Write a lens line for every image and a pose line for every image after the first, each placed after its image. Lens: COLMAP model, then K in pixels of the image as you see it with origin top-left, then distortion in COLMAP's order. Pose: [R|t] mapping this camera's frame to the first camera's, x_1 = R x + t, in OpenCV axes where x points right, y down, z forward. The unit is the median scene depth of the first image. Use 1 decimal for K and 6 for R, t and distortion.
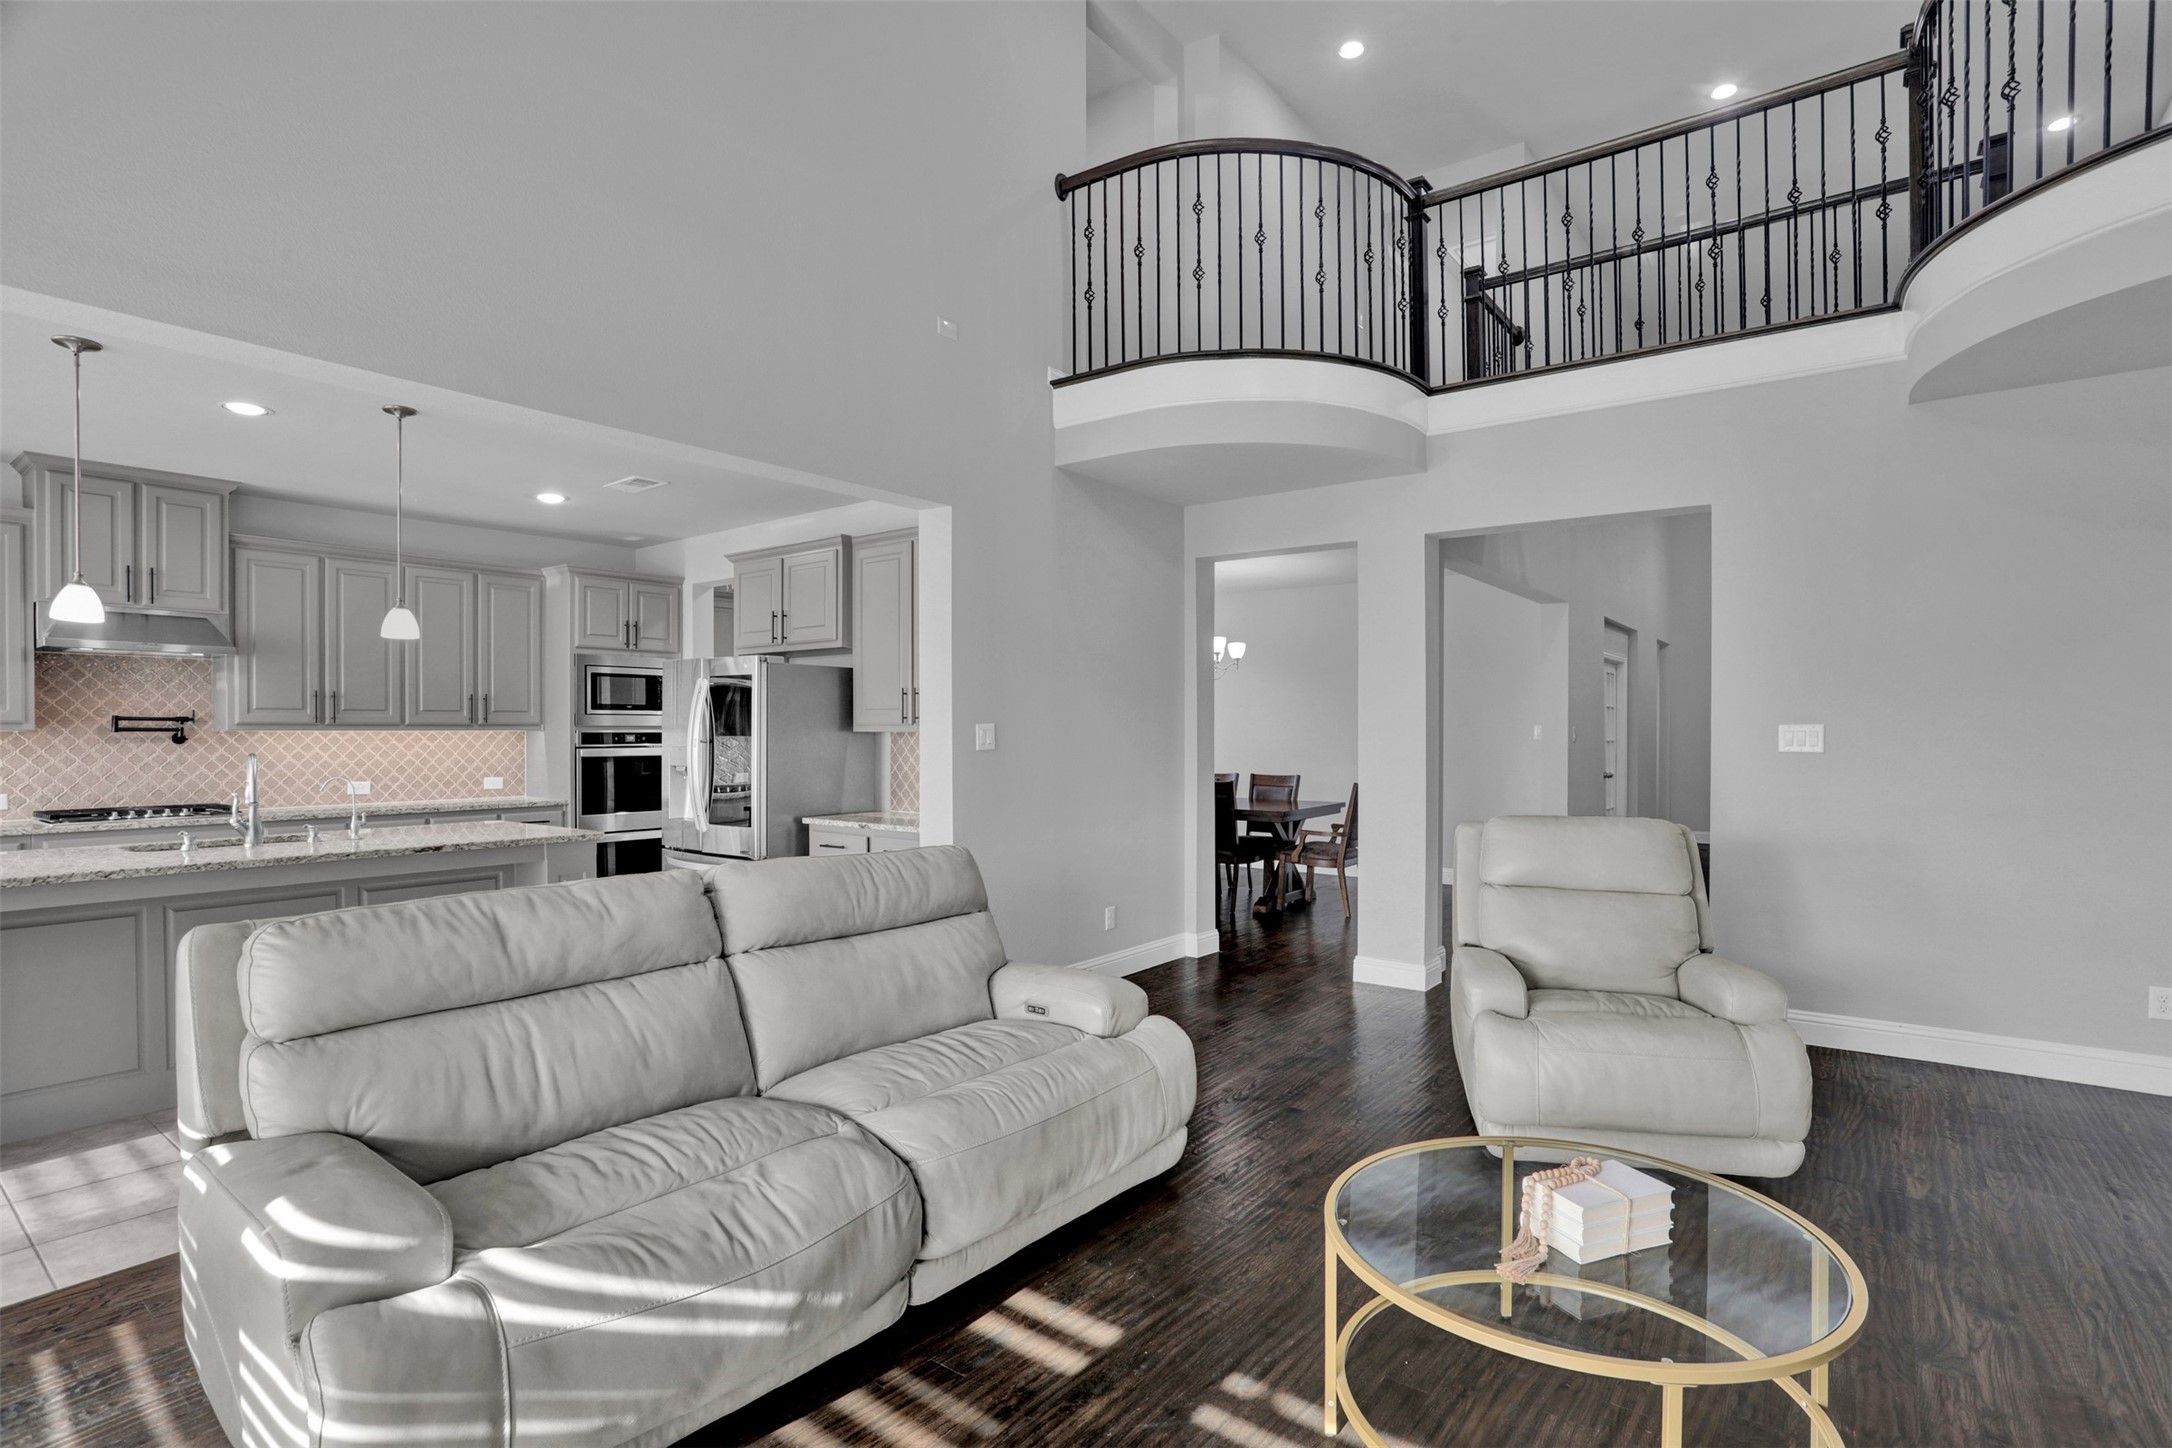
lens RADIAL K [[1083.1, 0, 1107.9], [0, 1083.1, 742.1], [0, 0, 1]] dist [-0.052163, 0.019139]
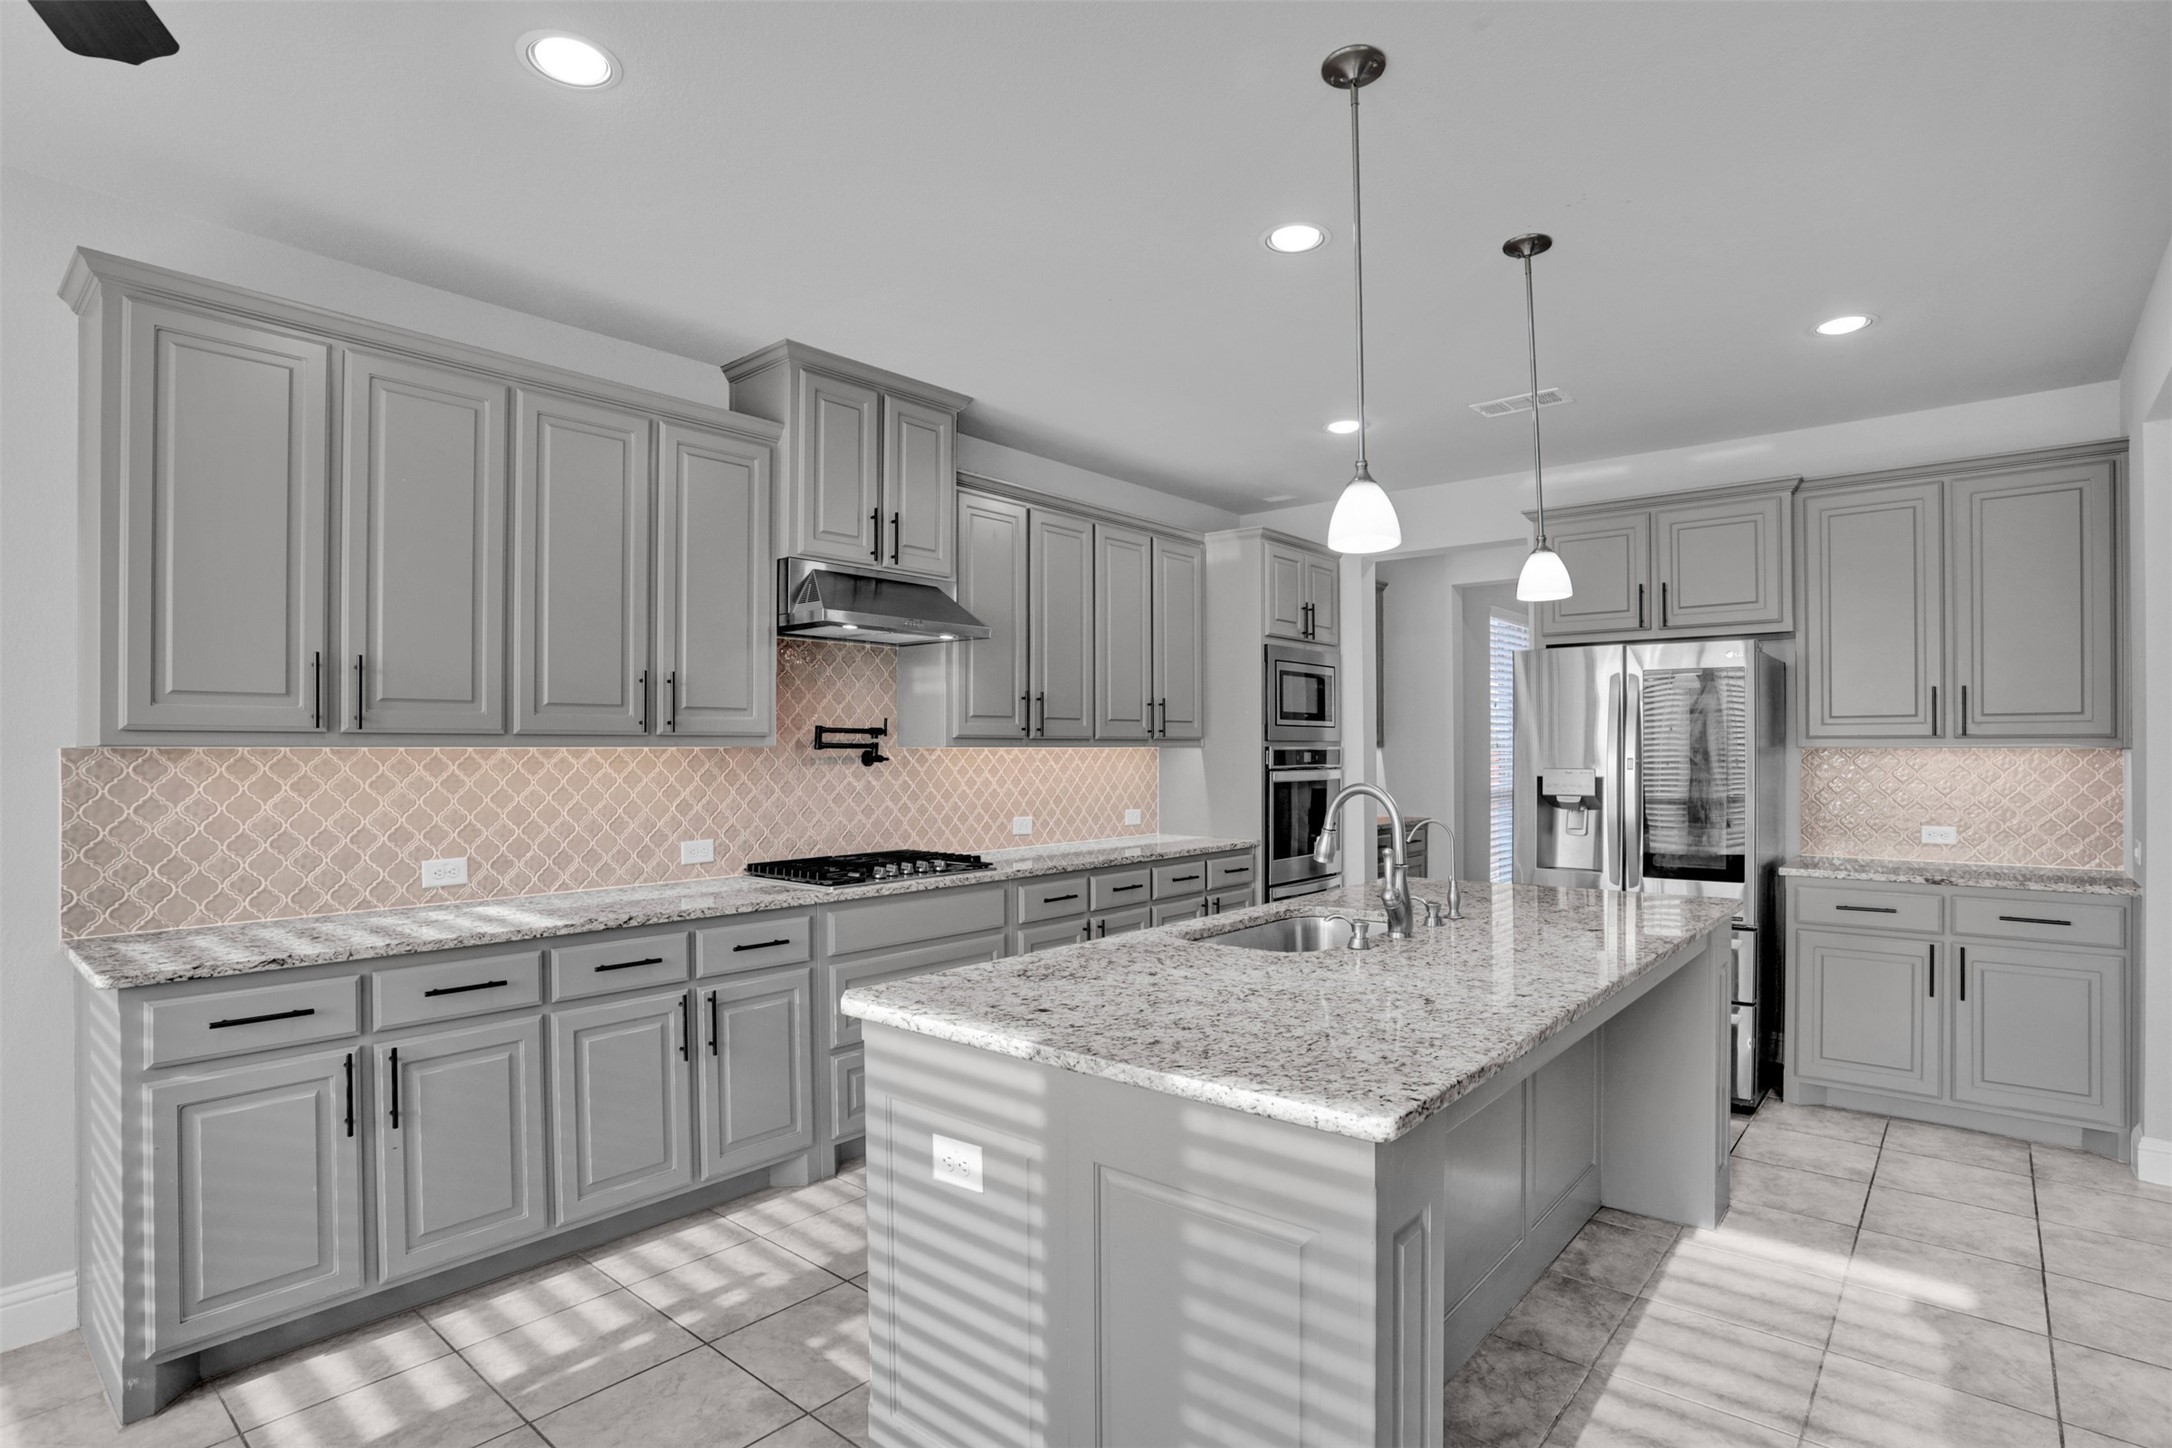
lens RADIAL K [[1083.1, 0, 1085.0], [0, 1083.1, 753.1], [0, 0, 1]] dist [-0.052163, 0.019139]
pose [[0.998321, 0.003959, -0.057791, -0.595960], [-0.004143, 0.999987, -0.003064, -0.004554], [0.057779, 0.003298, 0.998324, 0.238418]]
